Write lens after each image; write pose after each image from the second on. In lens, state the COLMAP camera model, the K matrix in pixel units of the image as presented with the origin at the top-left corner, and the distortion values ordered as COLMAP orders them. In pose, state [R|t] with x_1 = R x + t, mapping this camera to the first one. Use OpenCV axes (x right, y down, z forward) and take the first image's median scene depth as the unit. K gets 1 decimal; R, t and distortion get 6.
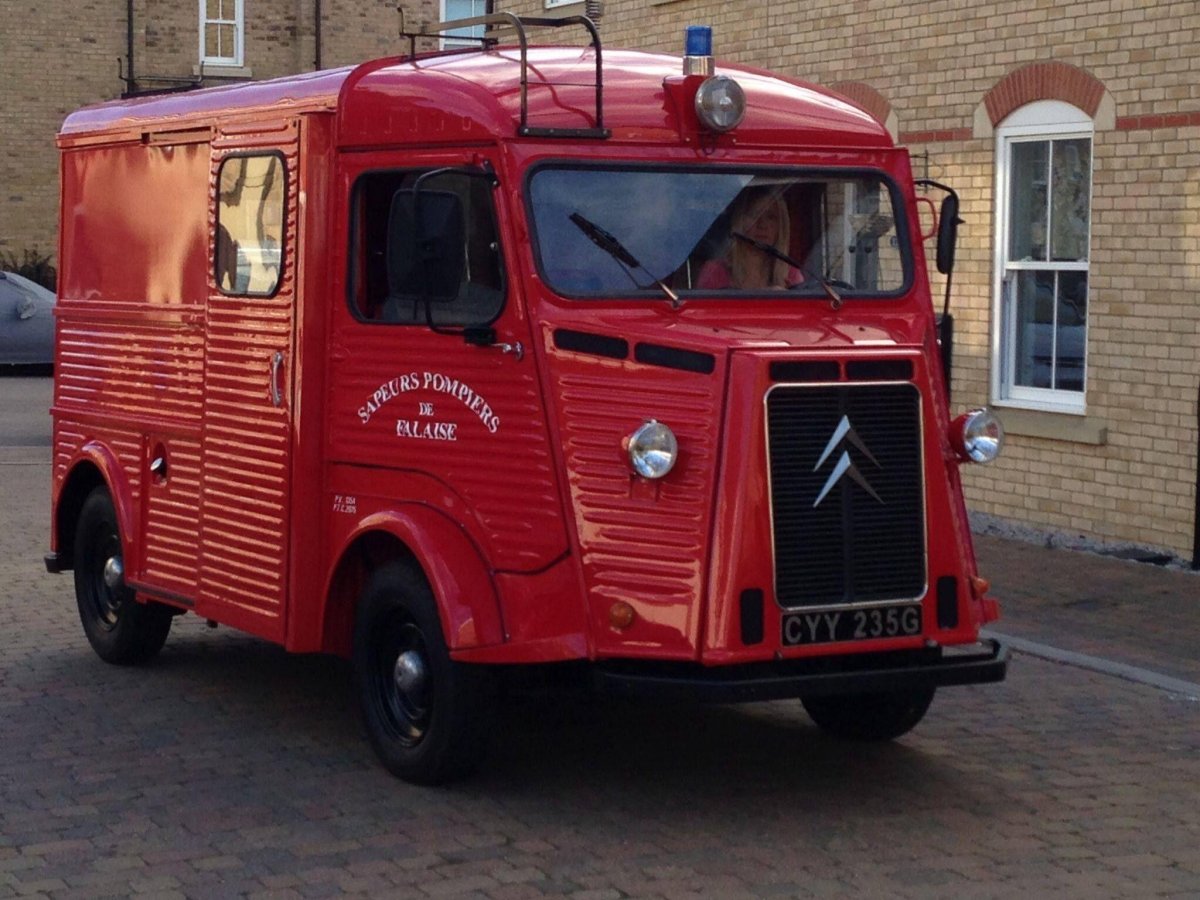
lens RADIAL K [[2634.2, 0, 603.8], [0, 2634.2, 447.0], [0, 0, 1]] dist [0.036535, 0.000000]
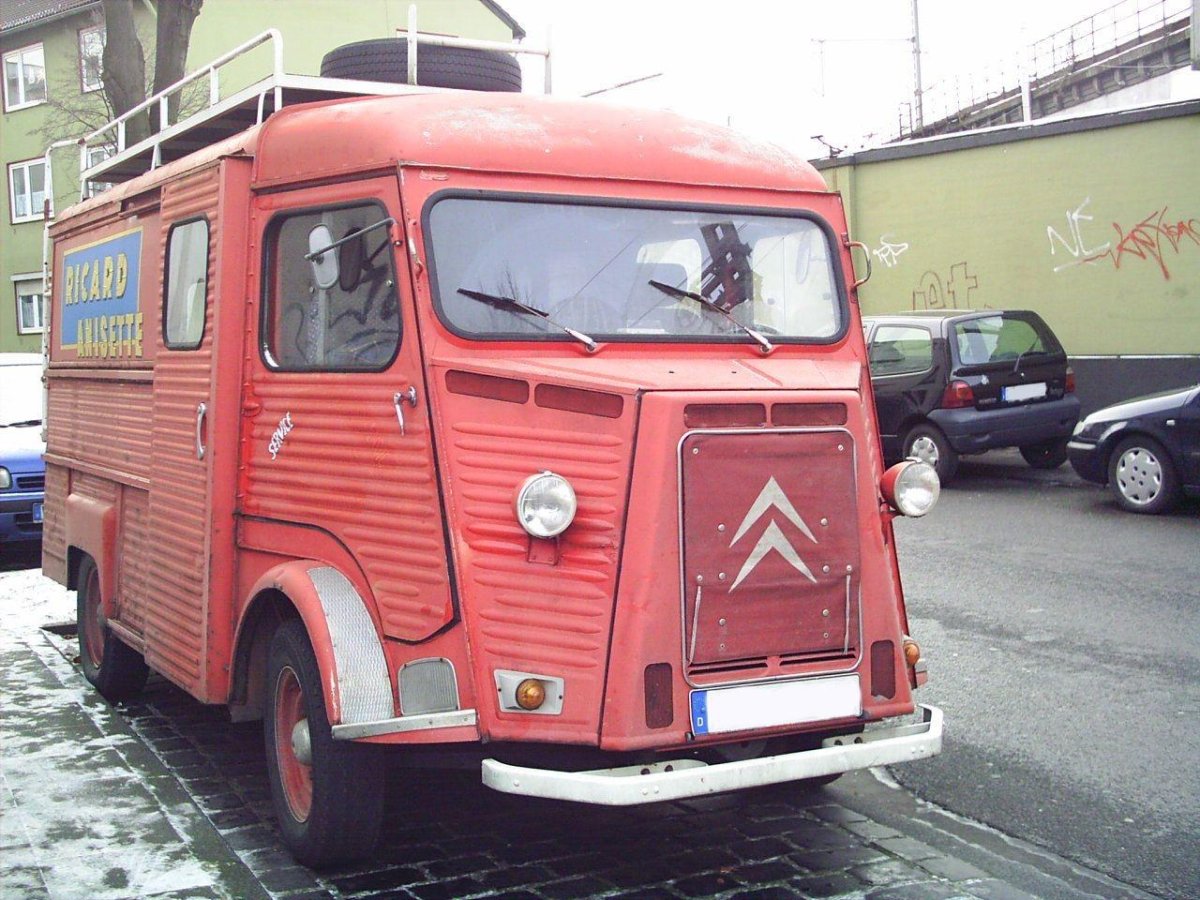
lens RADIAL K [[1618.5, 0, 592.0], [0, 1618.5, 442.8], [0, 0, 1]] dist [-0.034047, 0.000000]
pose [[0.999817, -0.001927, -0.019041, 0.041010], [0.001354, 0.999548, -0.030038, -0.003109], [0.019090, 0.030007, 0.999367, 0.448711]]
